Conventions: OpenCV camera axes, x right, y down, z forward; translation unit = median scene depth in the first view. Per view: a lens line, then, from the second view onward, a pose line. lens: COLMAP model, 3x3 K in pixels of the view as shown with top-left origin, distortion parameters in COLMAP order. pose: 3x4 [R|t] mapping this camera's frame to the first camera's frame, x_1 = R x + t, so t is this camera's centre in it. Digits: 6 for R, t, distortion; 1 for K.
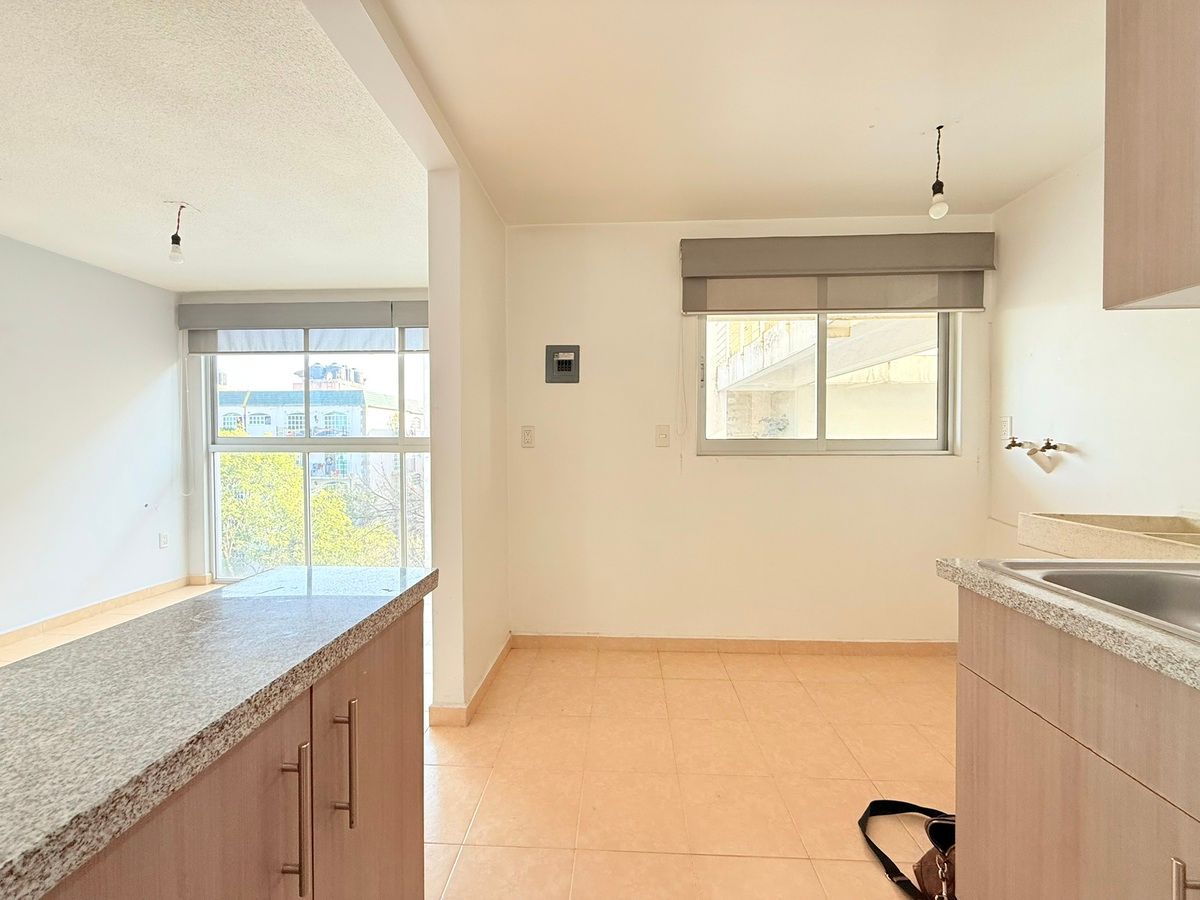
lens RADIAL K [[476.5, 0, 603.6], [0, 476.5, 450.2], [0, 0, 1]] dist [-0.008040, 0.000451]
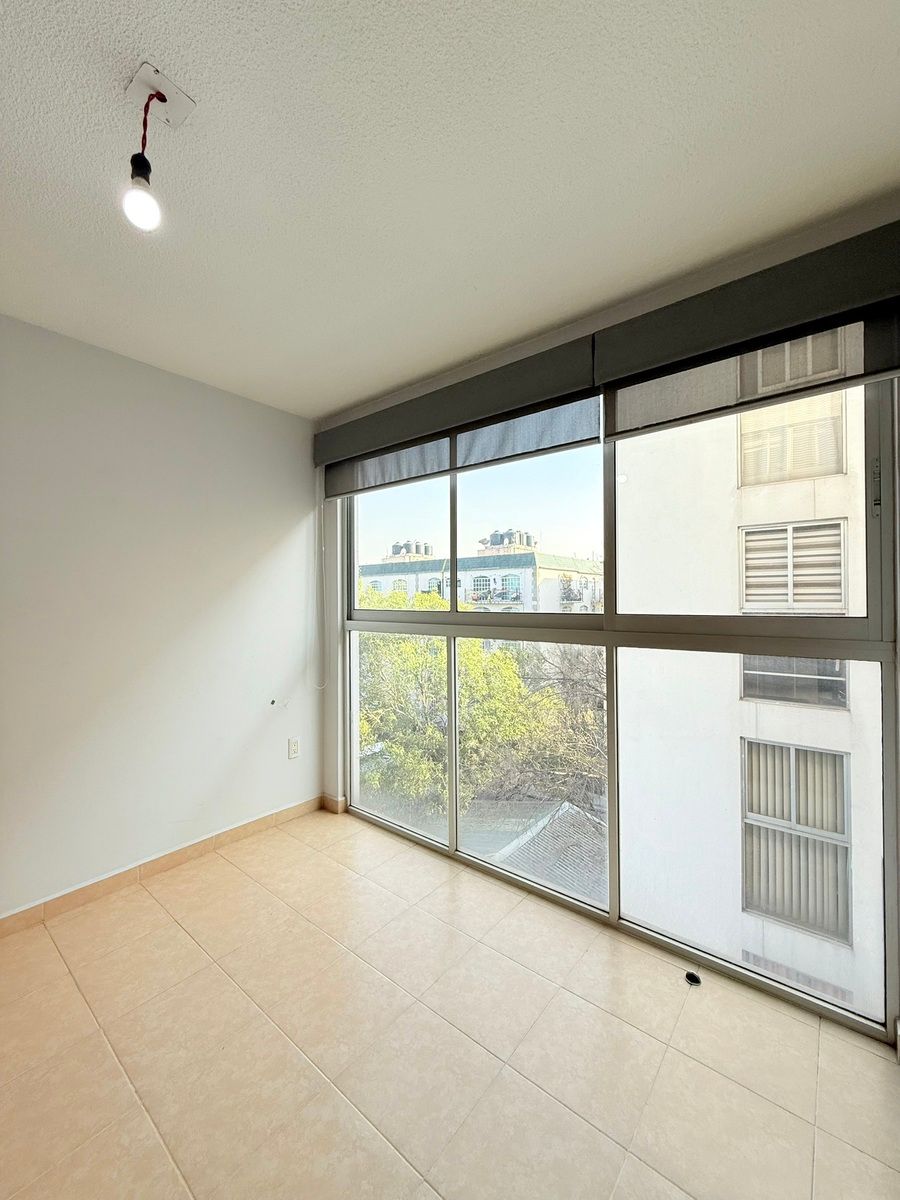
lens RADIAL K [[476.5, 0, 453.1], [0, 476.5, 597.9], [0, 0, 1]] dist [-0.008040, 0.000451]
pose [[0.804606, -0.004914, -0.593788, -0.263313], [-0.009292, 0.999739, -0.020865, -0.032219], [0.593736, 0.022306, 0.804351, 0.509692]]
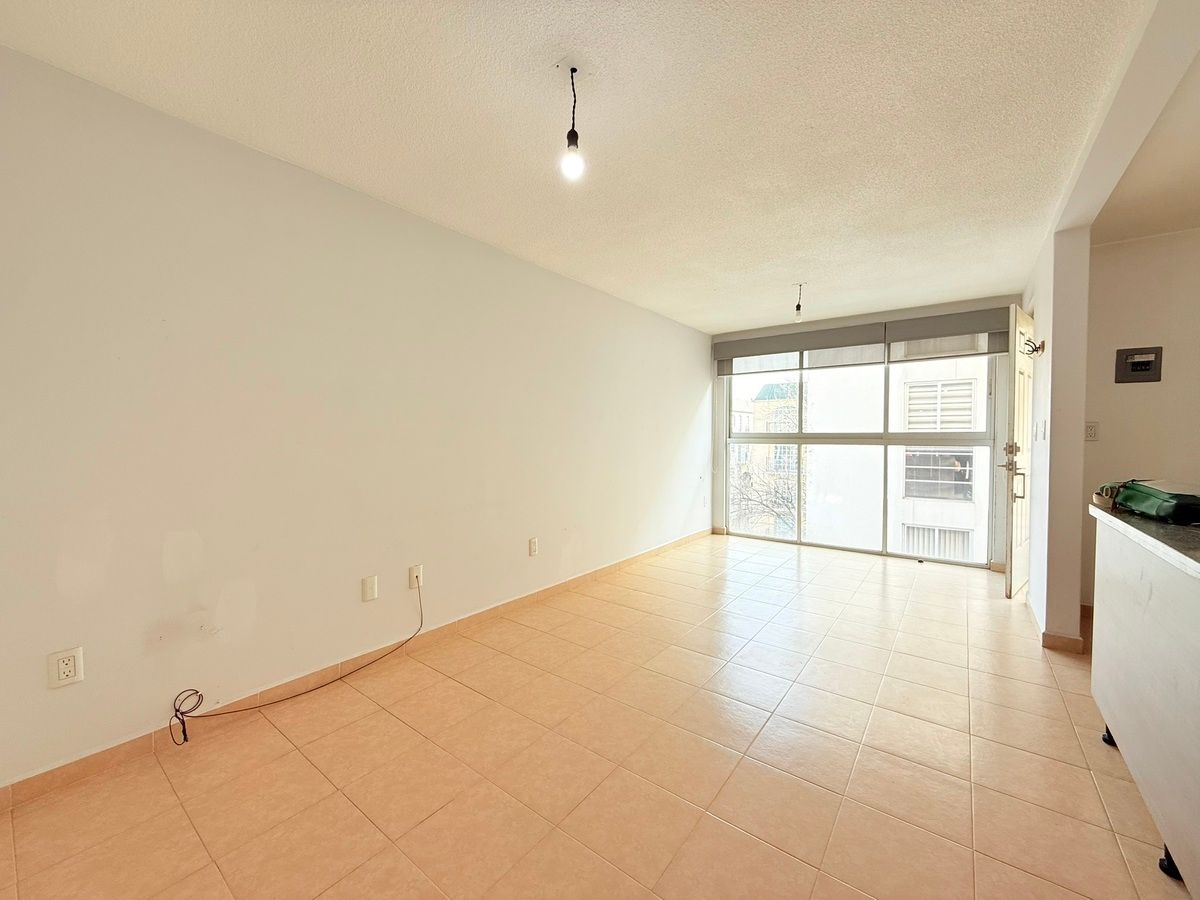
lens RADIAL K [[476.5, 0, 583.7], [0, 476.5, 452.9], [0, 0, 1]] dist [-0.008040, 0.000451]
pose [[0.809640, 0.021300, -0.586540, -0.331629], [-0.013379, 0.999751, 0.017838, 0.012461], [0.586774, -0.006595, 0.809724, -0.433692]]
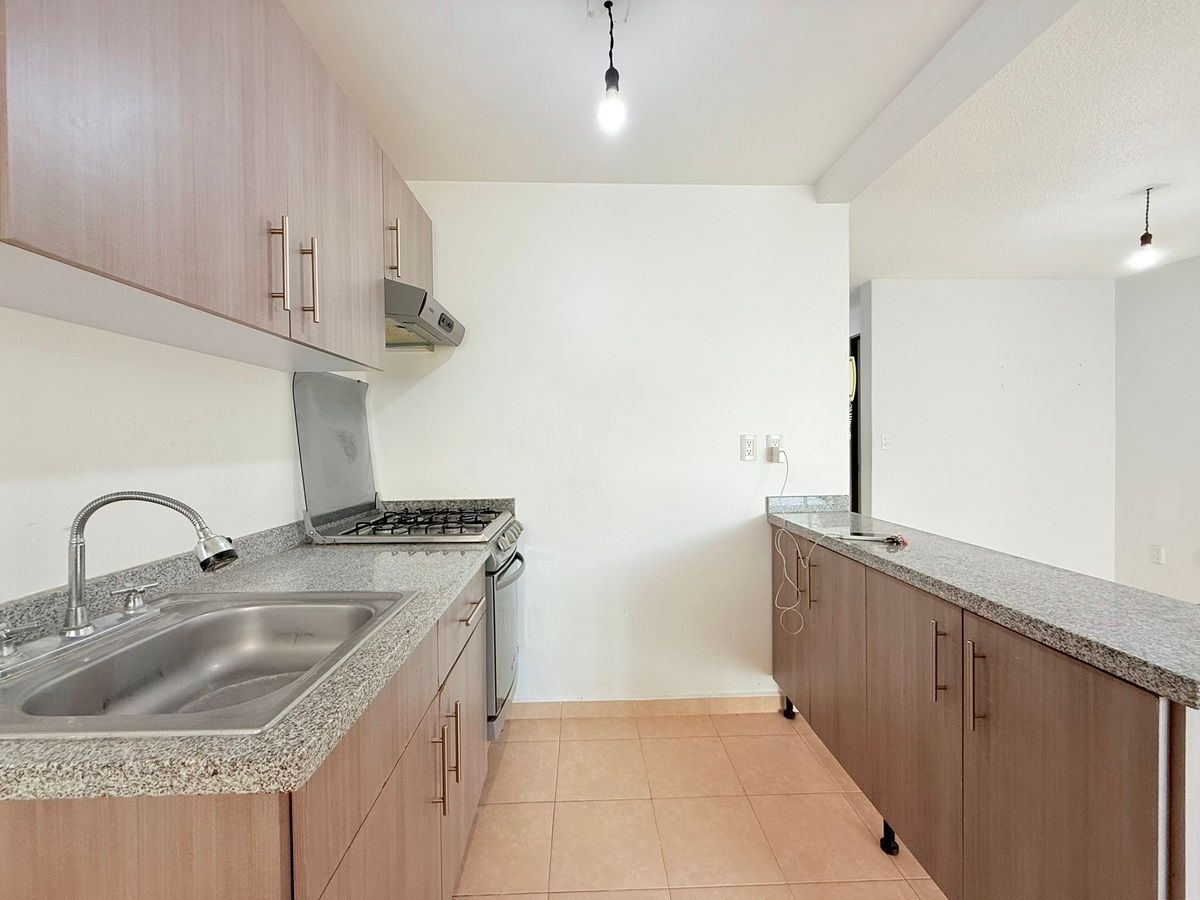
lens RADIAL K [[476.5, 0, 600.4], [0, 476.5, 447.2], [0, 0, 1]] dist [-0.008040, 0.000451]
pose [[-0.997481, 0.005547, -0.070712, 1.068038], [0.003411, 0.999535, 0.030288, -0.176713], [0.070848, 0.029971, -0.997037, 3.552992]]
